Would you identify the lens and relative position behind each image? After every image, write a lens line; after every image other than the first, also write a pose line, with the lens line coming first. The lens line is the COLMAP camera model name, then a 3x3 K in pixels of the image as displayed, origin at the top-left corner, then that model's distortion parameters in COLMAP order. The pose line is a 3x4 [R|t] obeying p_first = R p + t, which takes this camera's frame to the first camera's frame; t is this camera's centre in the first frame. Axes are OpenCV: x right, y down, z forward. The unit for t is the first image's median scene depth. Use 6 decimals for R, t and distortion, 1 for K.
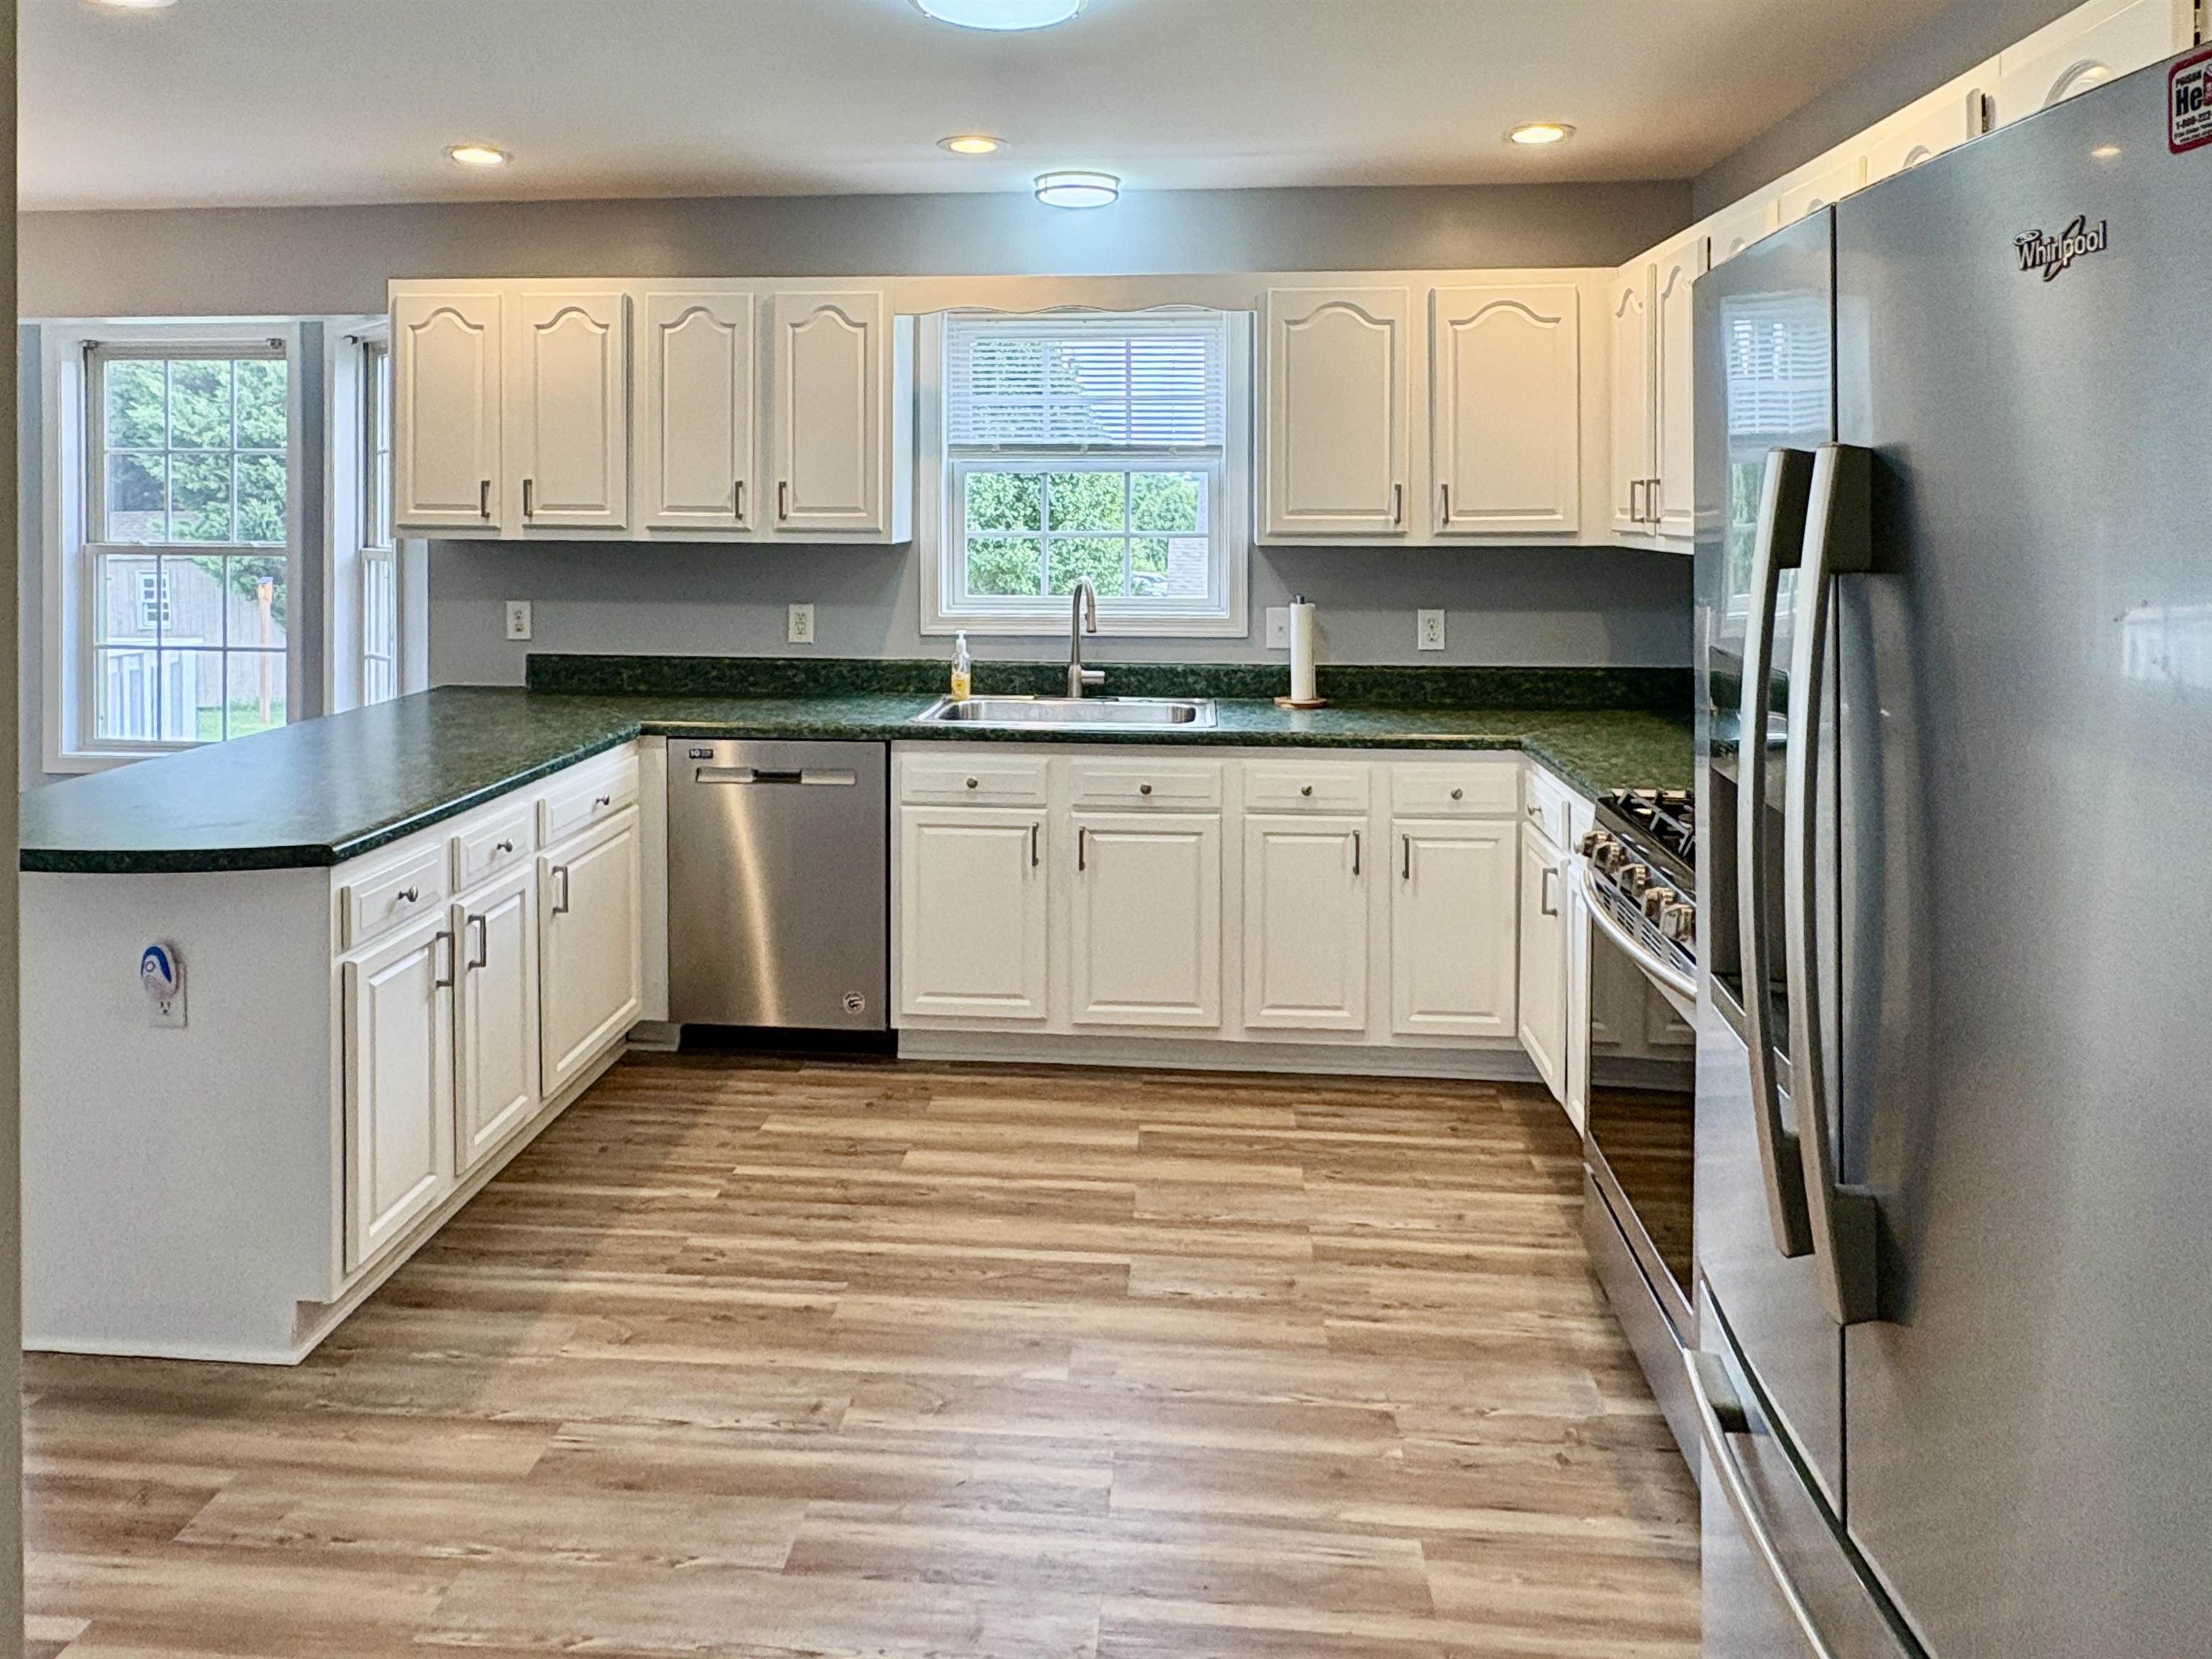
lens RADIAL K [[1362.9, 0, 1106.0], [0, 1362.9, 775.7], [0, 0, 1]] dist [-0.001995, -0.002114]
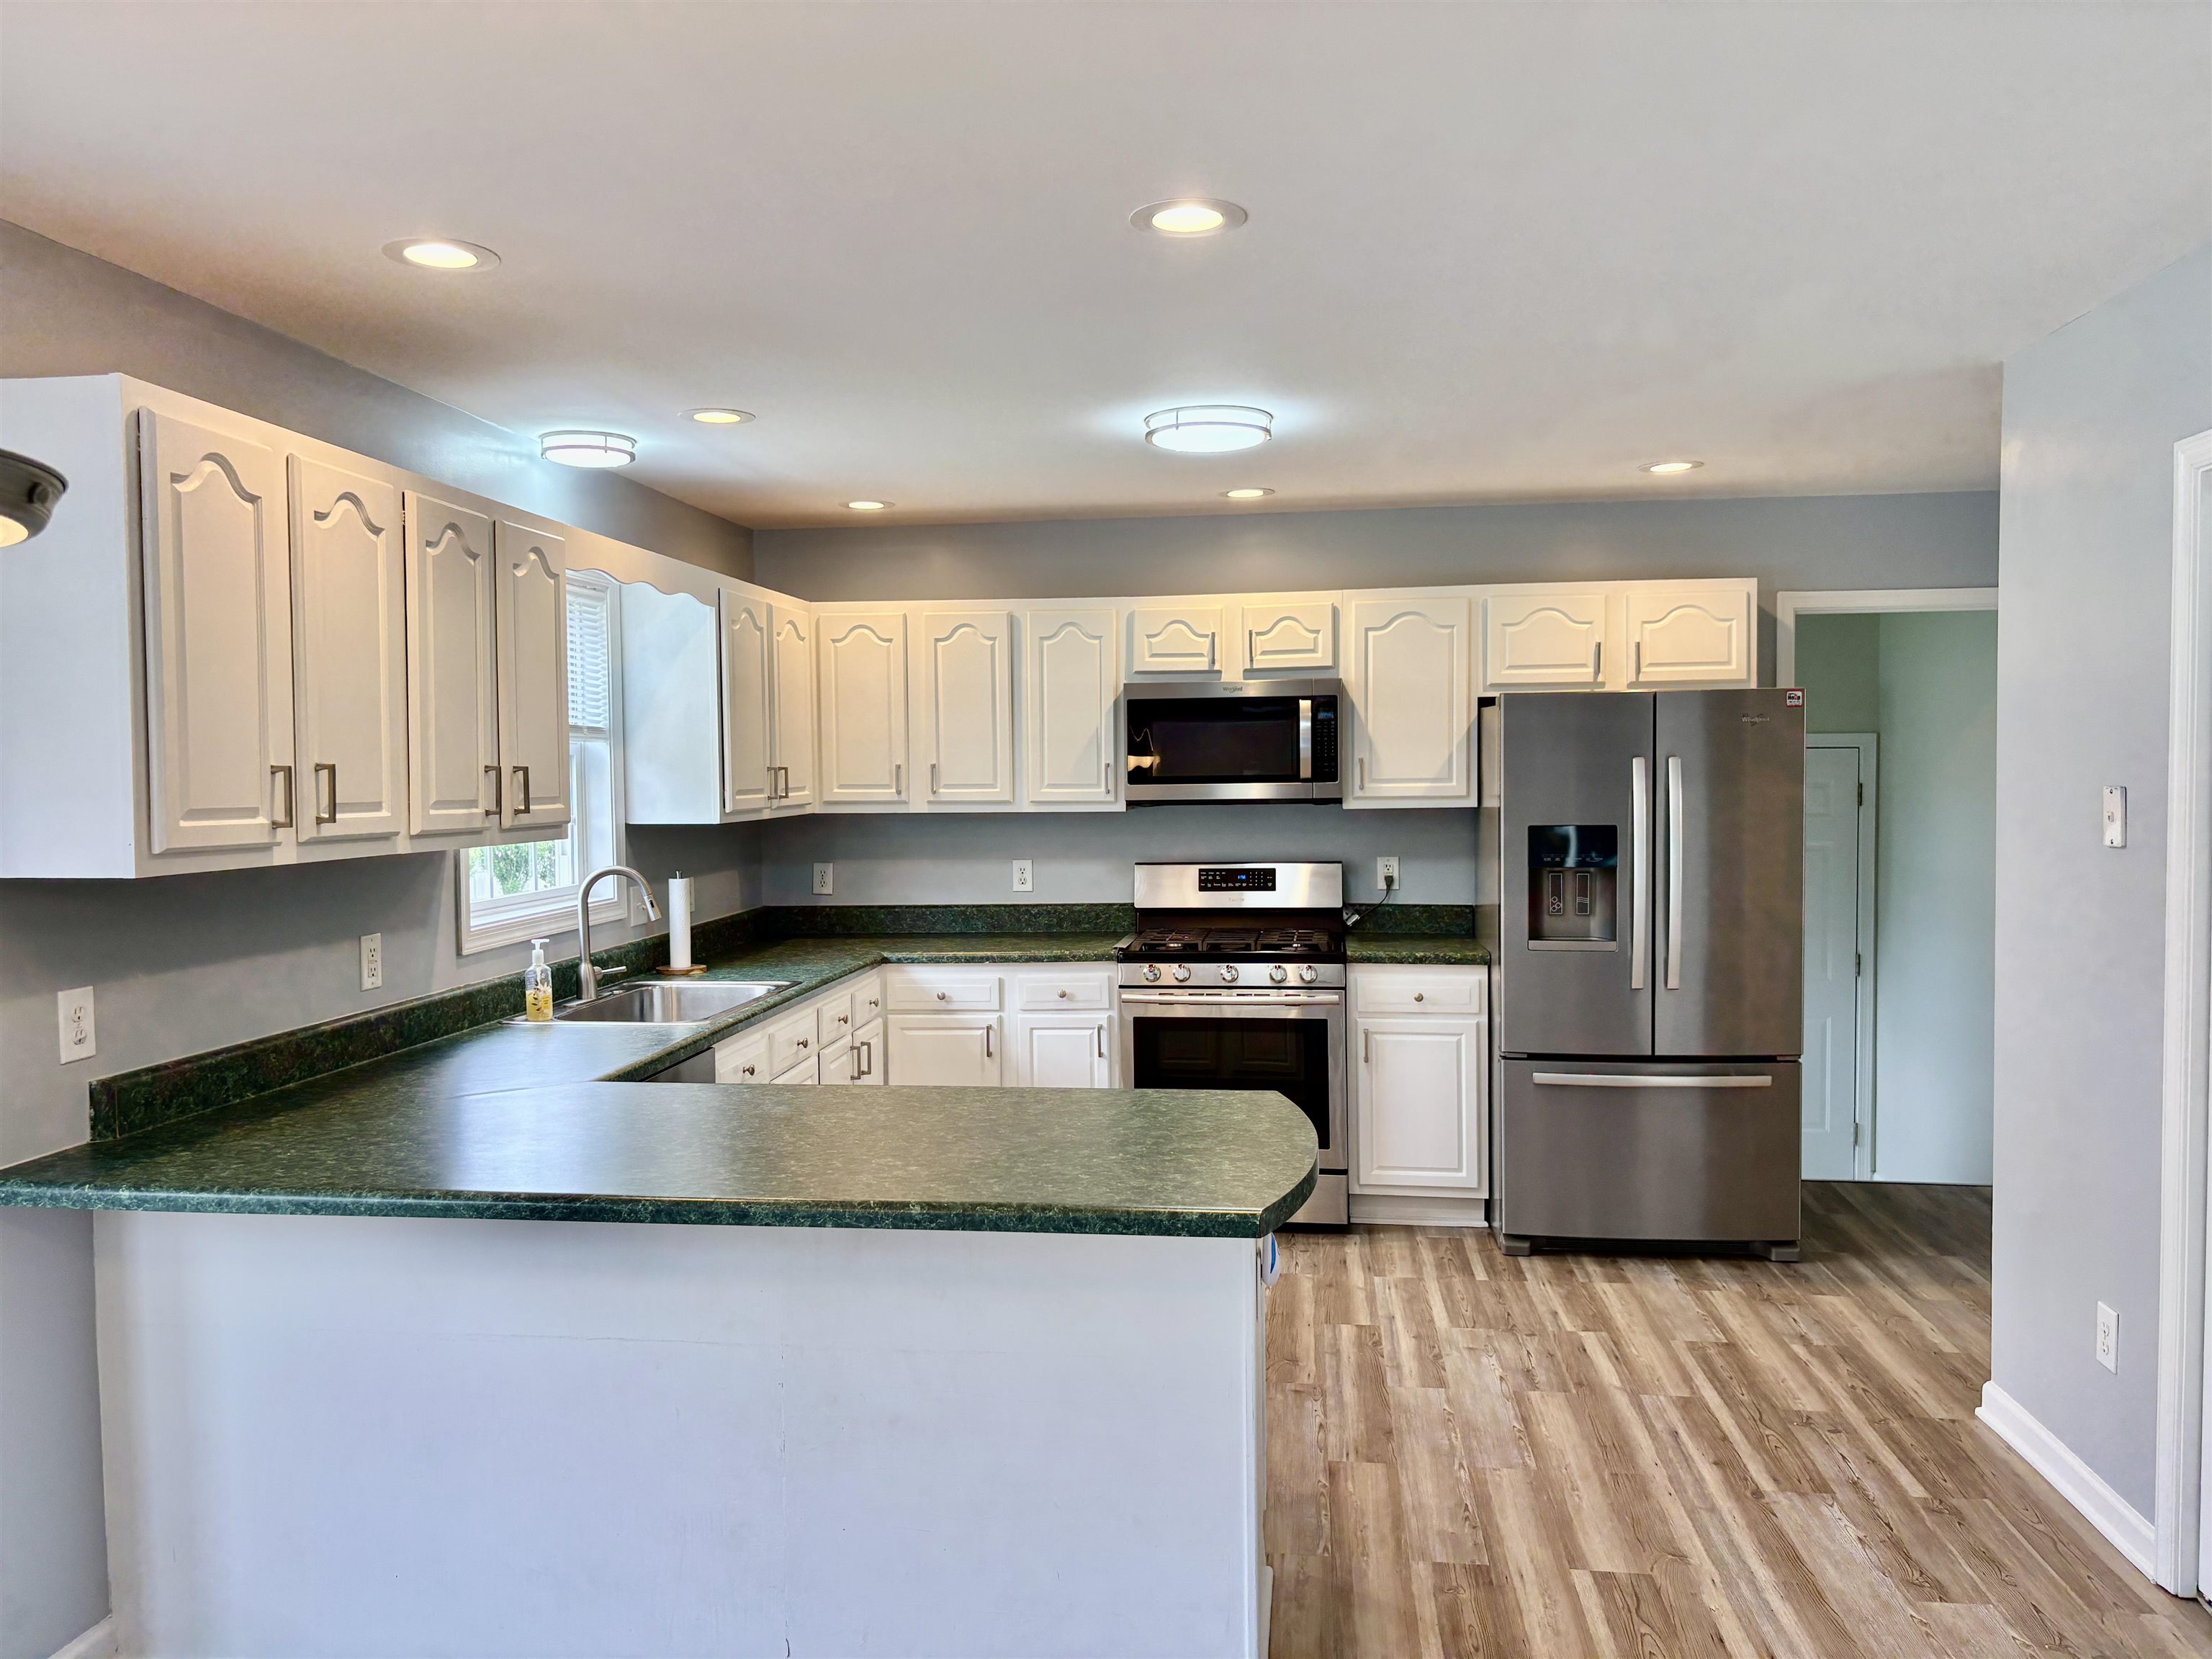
lens RADIAL K [[1792.6, 0, 1112.7], [0, 1792.6, 760.2], [0, 0, 1]] dist [0.175934, -0.259821]
pose [[0.028288, 0.001911, 0.999598, -2.120923], [0.238575, 0.971086, -0.008608, -0.201714], [-0.970712, 0.238723, 0.027014, 0.984838]]
